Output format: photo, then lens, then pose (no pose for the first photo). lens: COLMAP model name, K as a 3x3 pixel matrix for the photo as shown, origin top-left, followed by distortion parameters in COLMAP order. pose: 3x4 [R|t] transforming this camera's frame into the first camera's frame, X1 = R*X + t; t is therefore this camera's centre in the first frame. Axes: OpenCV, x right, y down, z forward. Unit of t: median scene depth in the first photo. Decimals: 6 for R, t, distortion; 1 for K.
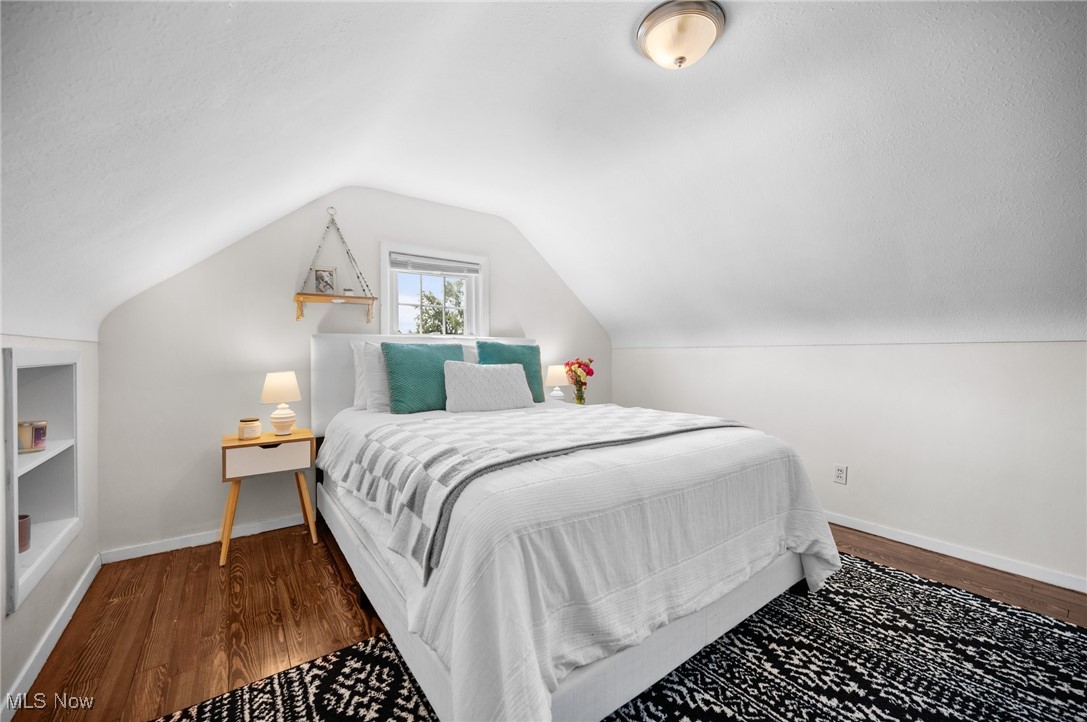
lens RADIAL K [[429.2, 0, 545.0], [0, 429.2, 358.7], [0, 0, 1]] dist [-0.001297, -0.000510]
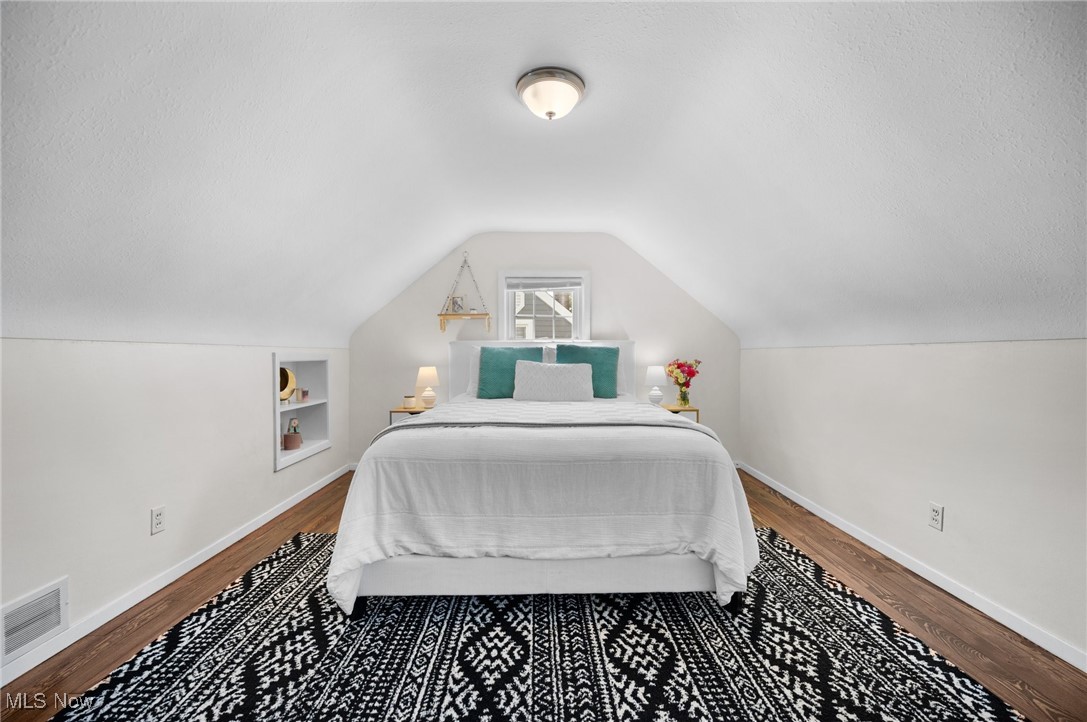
lens RADIAL K [[429.2, 0, 545.7], [0, 429.2, 360.4], [0, 0, 1]] dist [-0.001297, -0.000510]
pose [[0.814249, 0.007518, -0.580467, 0.811455], [-0.005991, 0.999972, 0.004549, -0.001828], [0.580485, -0.000226, 0.814271, -0.003380]]
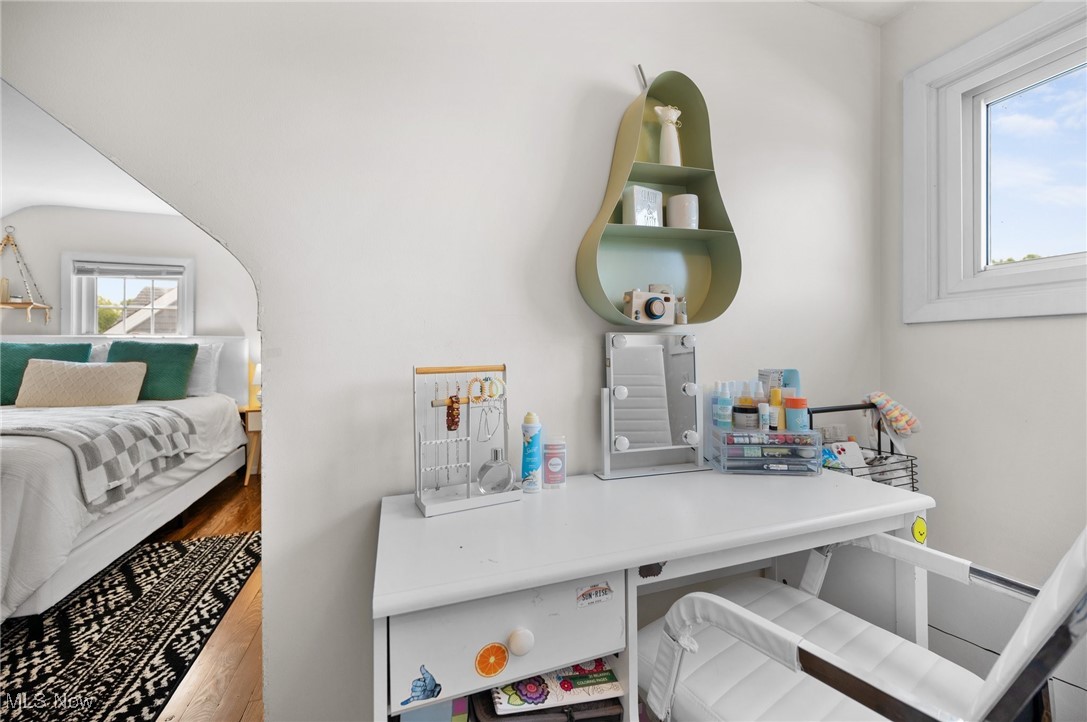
lens RADIAL K [[429.2, 0, 547.0], [0, 429.2, 351.2], [0, 0, 1]] dist [-0.001297, -0.000510]
pose [[0.954946, -0.005292, -0.296732, 1.822423], [0.000006, 0.999841, -0.017812, 0.007084], [0.296780, 0.017007, 0.954795, 0.499409]]
